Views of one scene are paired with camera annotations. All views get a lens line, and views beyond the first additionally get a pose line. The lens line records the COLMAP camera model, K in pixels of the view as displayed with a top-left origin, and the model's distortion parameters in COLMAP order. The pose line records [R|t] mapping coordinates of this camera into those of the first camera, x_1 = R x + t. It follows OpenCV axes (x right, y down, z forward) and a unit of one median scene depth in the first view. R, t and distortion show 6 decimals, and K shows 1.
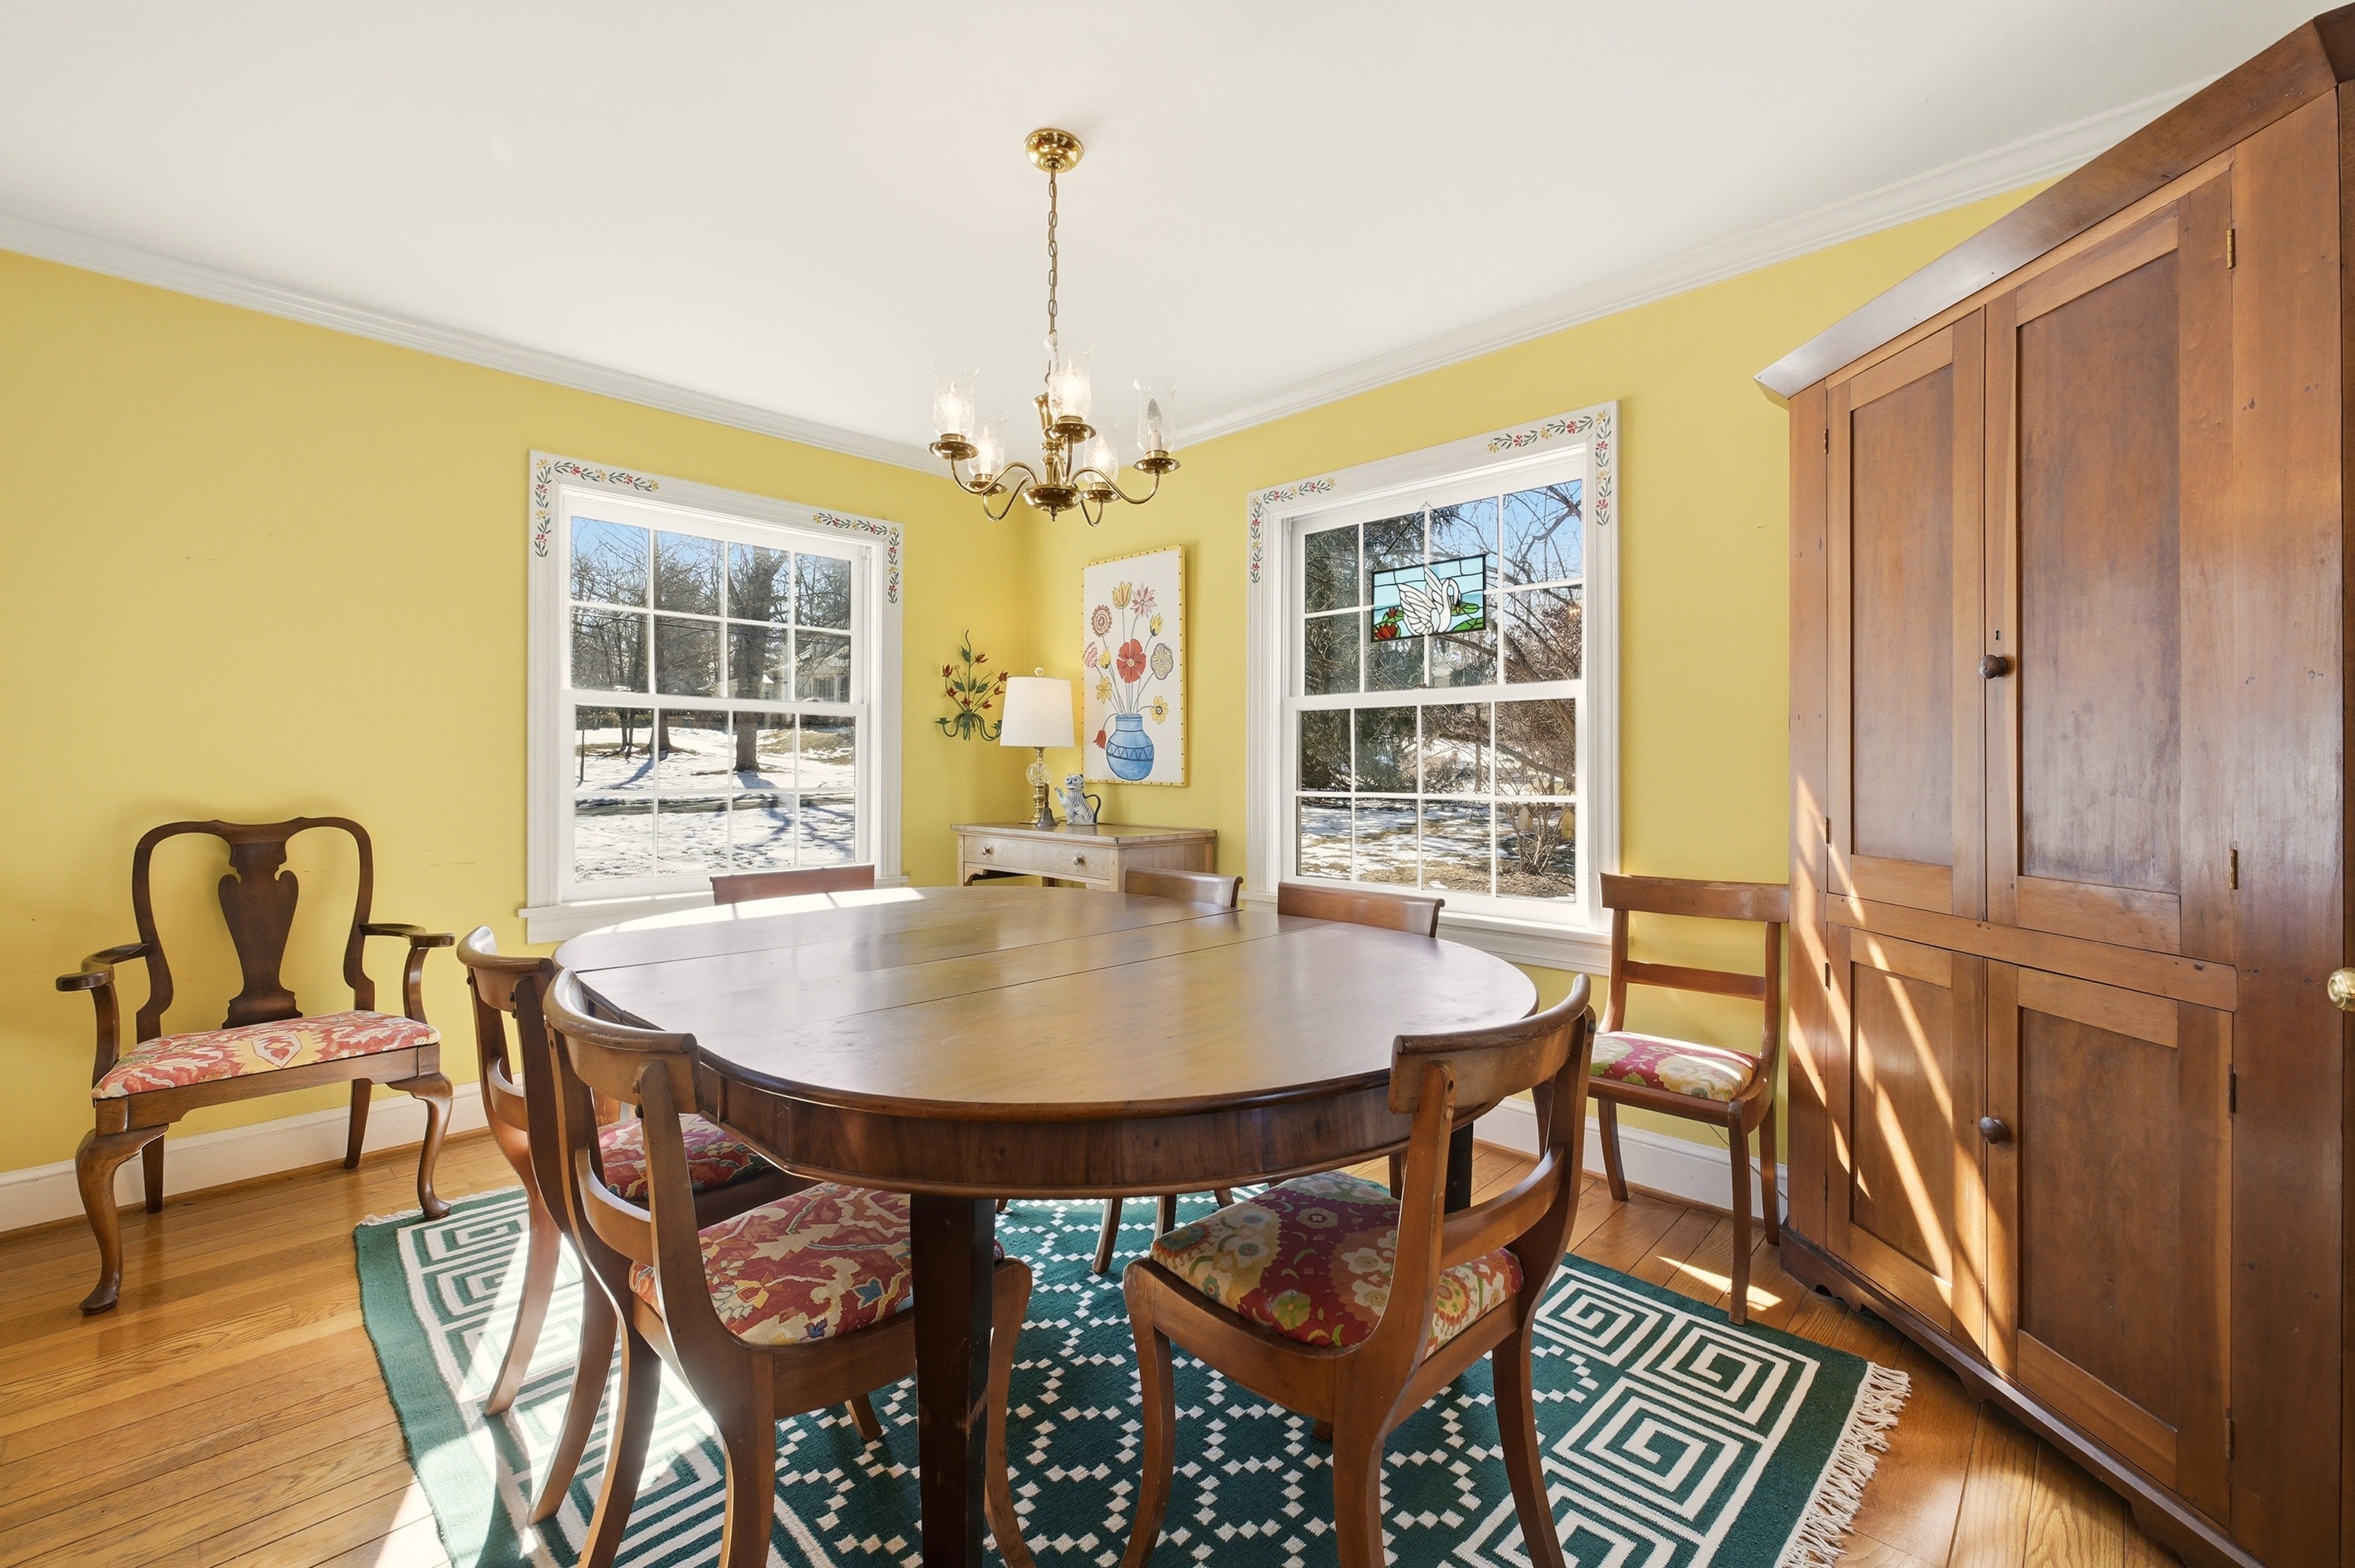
lens RADIAL K [[991.4, 0, 1183.6], [0, 991.4, 759.9], [0, 0, 1]] dist [-0.002529, -0.000187]
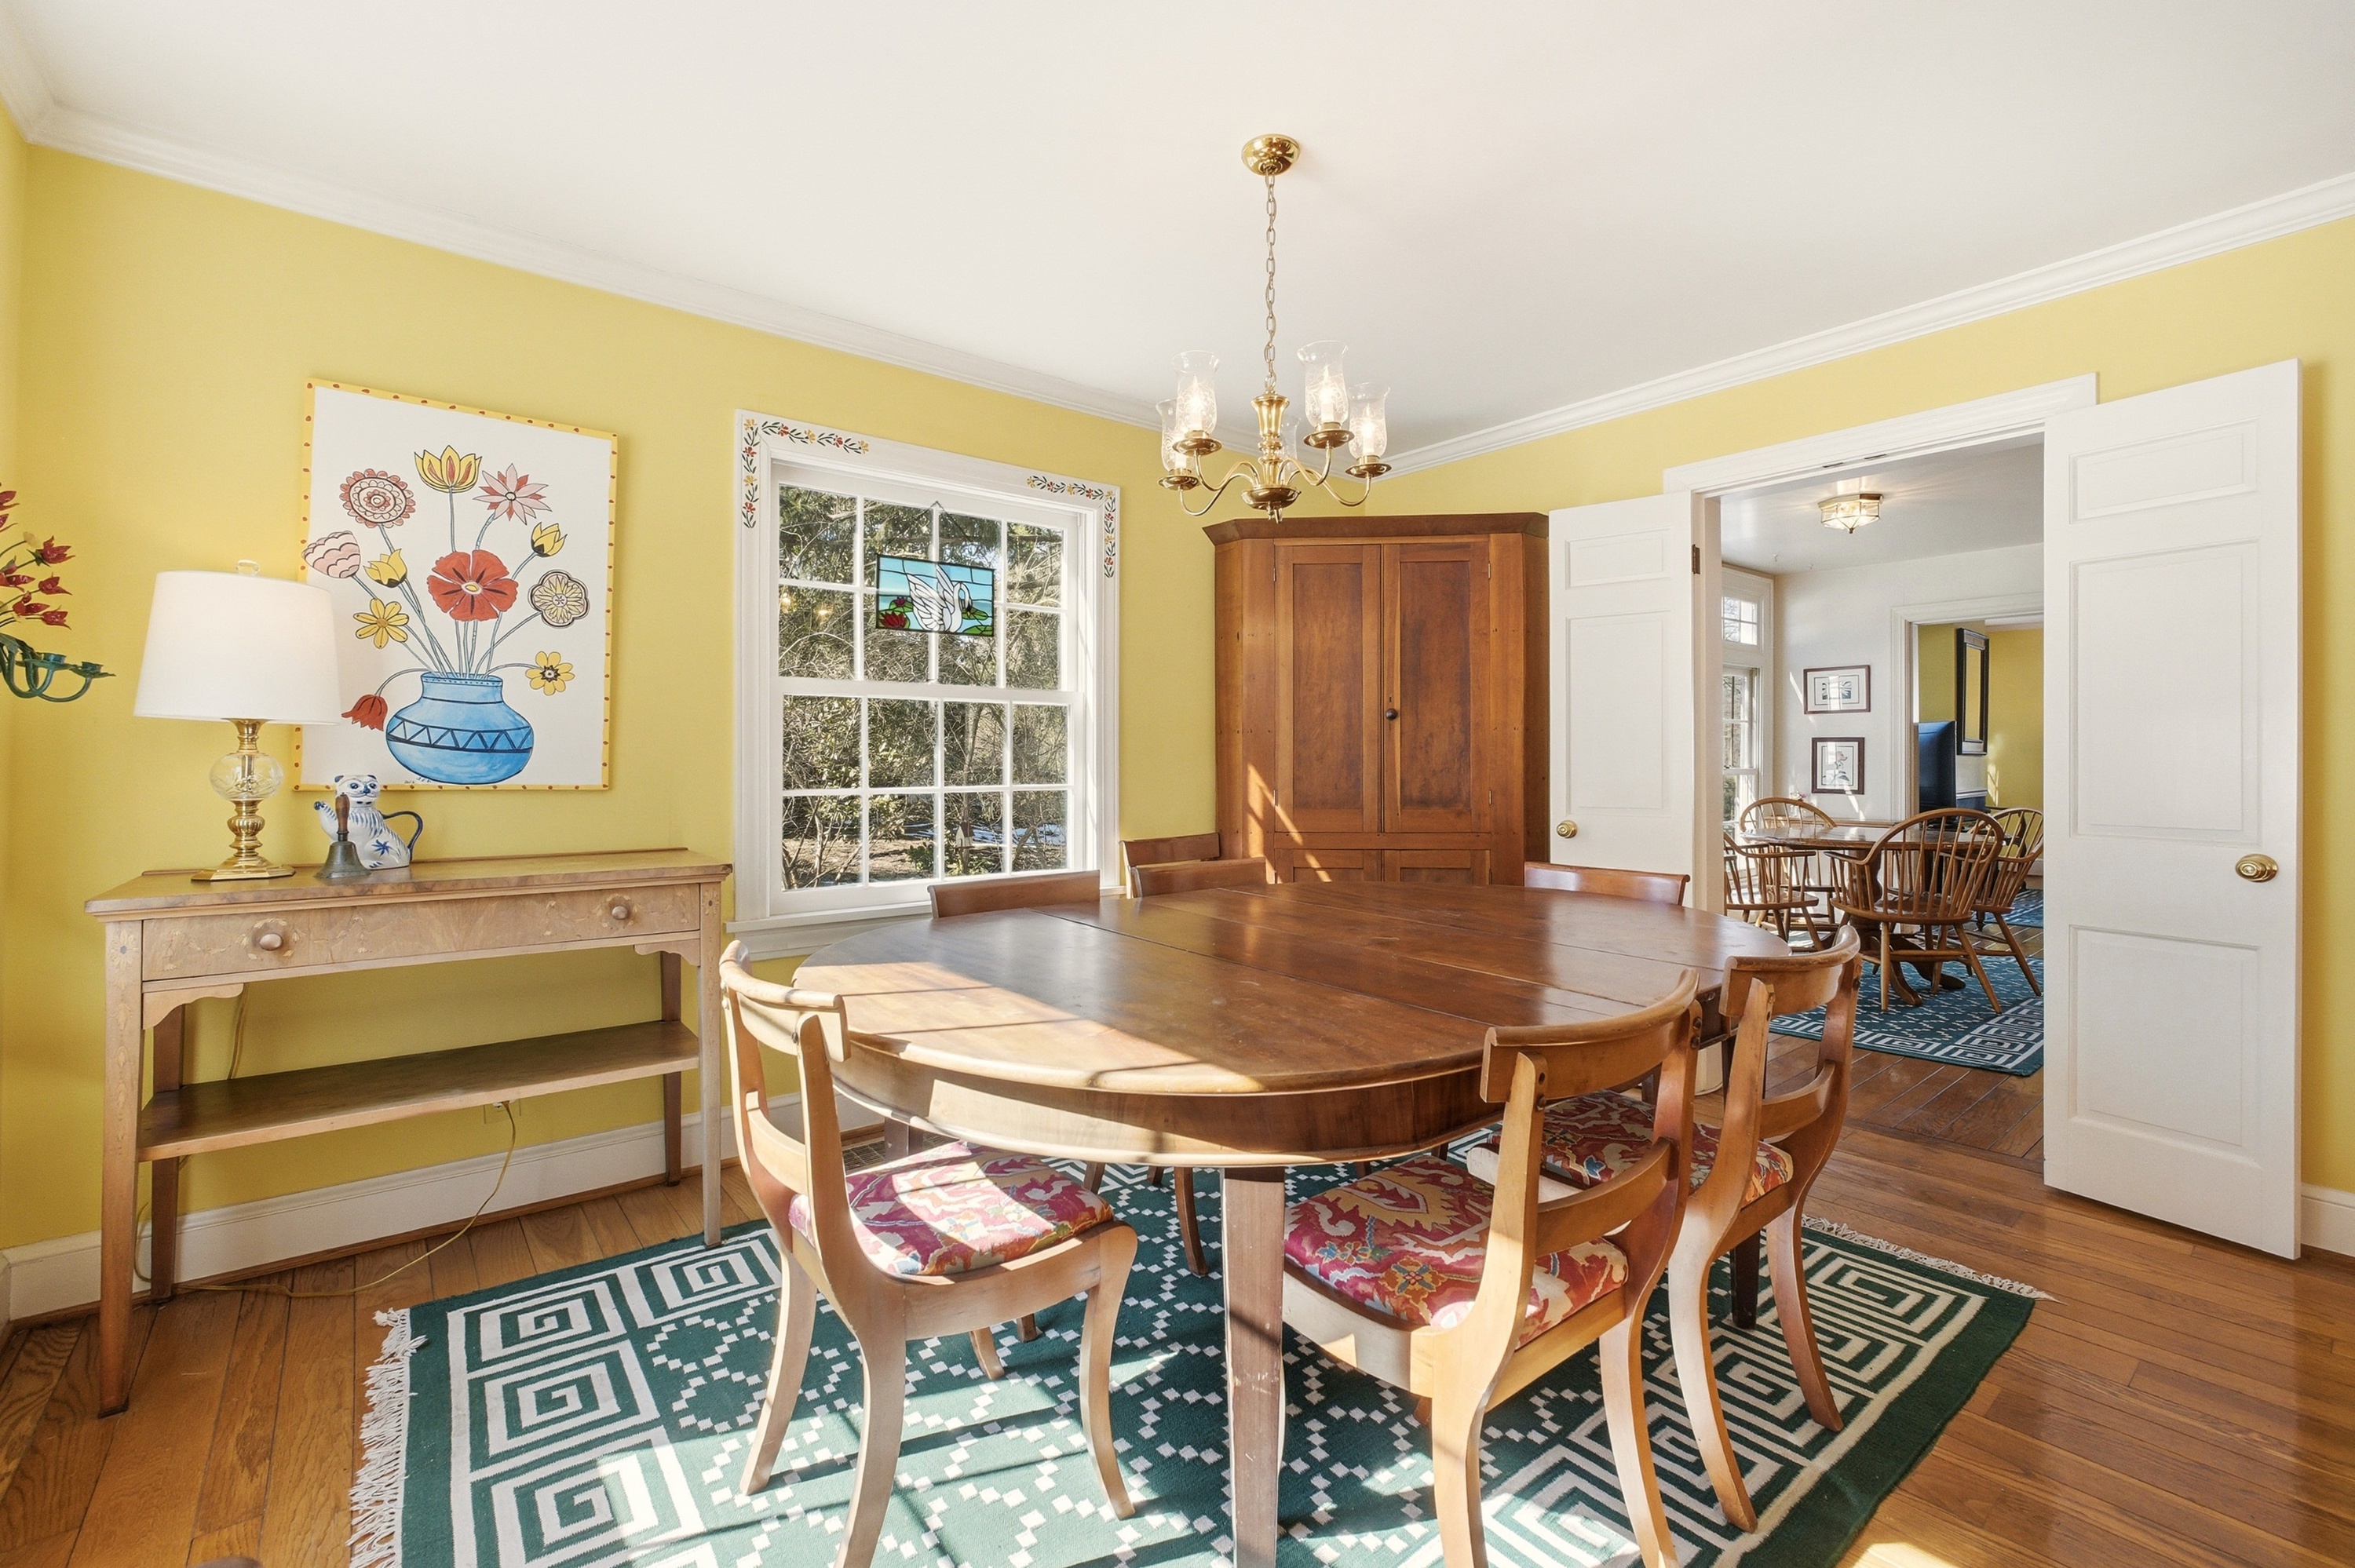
lens RADIAL K [[991.4, 0, 1183.6], [0, 991.4, 759.9], [0, 0, 1]] dist [-0.002529, -0.000187]
pose [[0.134124, 0.000167, 0.990965, -0.704558], [-0.005613, 0.999984, 0.000591, 0.004056], [-0.990949, -0.005641, 0.134122, 0.584300]]
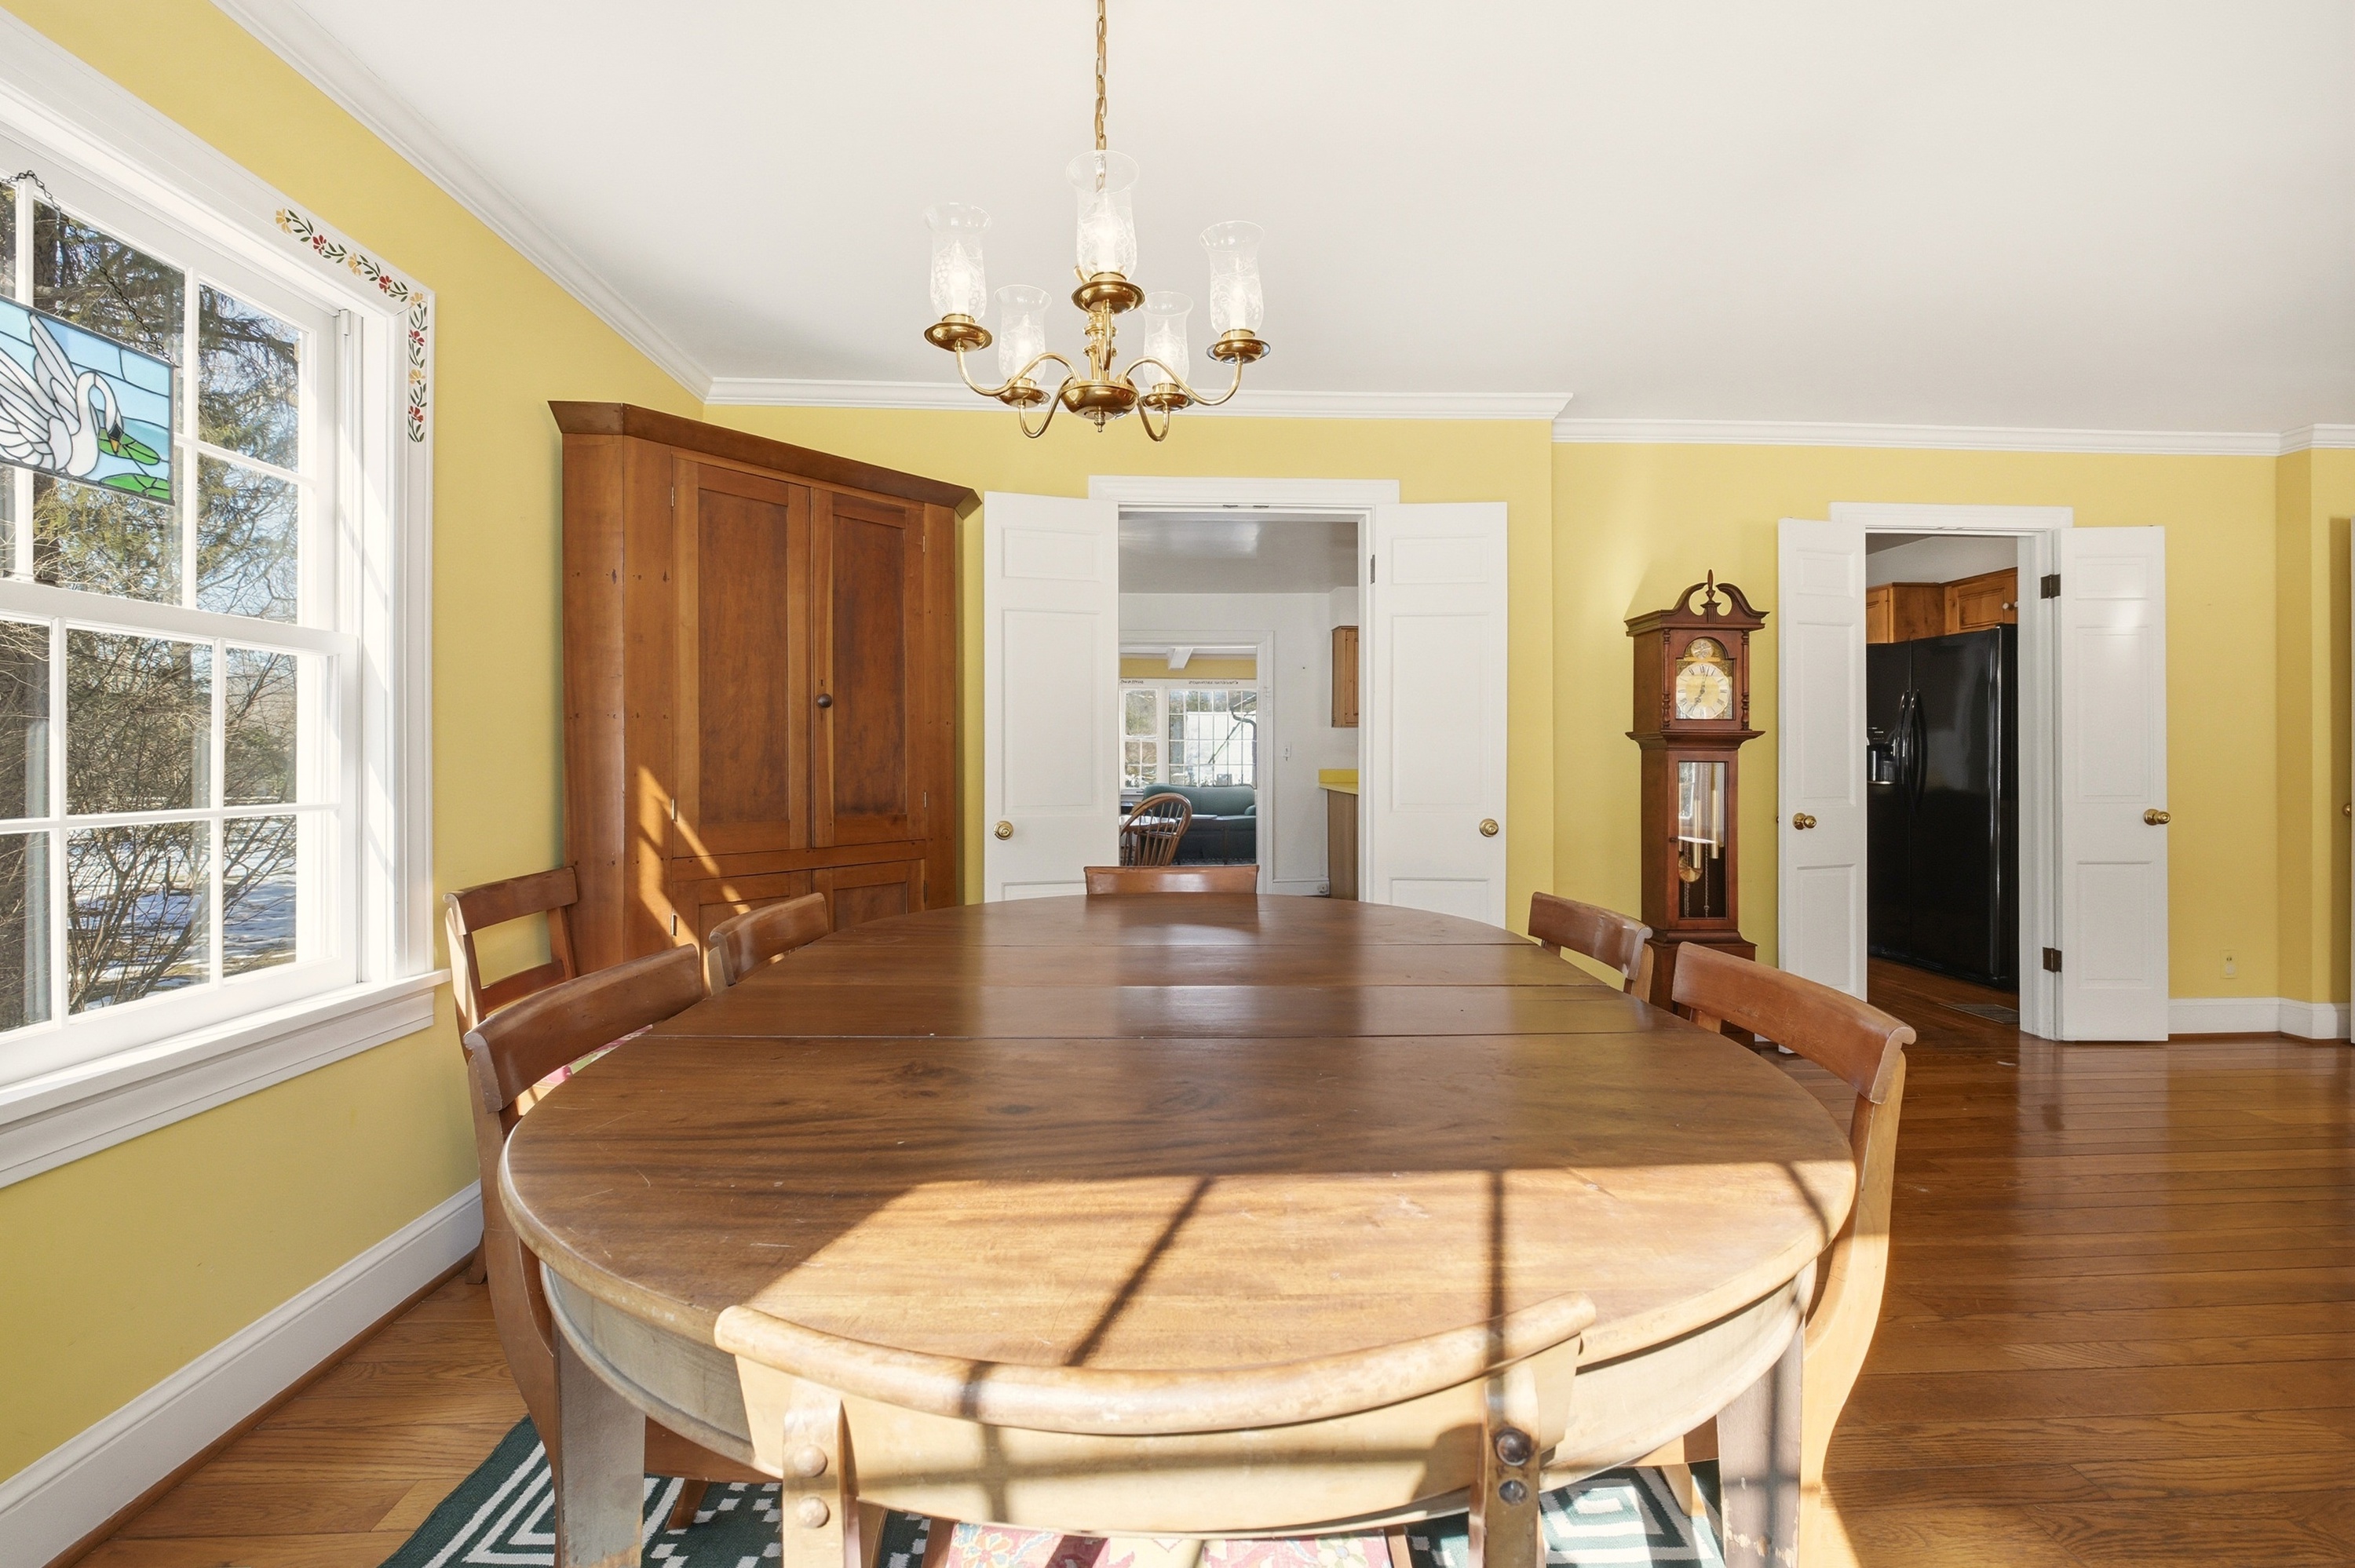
lens RADIAL K [[989.1, 0, 1169.4], [0, 989.1, 759.1], [0, 0, 1]] dist [-0.000940, -0.000007]
pose [[-0.717215, -0.000496, 0.696851, -0.422171], [-0.003070, 0.999992, -0.002448, 0.006027], [-0.696845, -0.003895, -0.717211, 0.921549]]
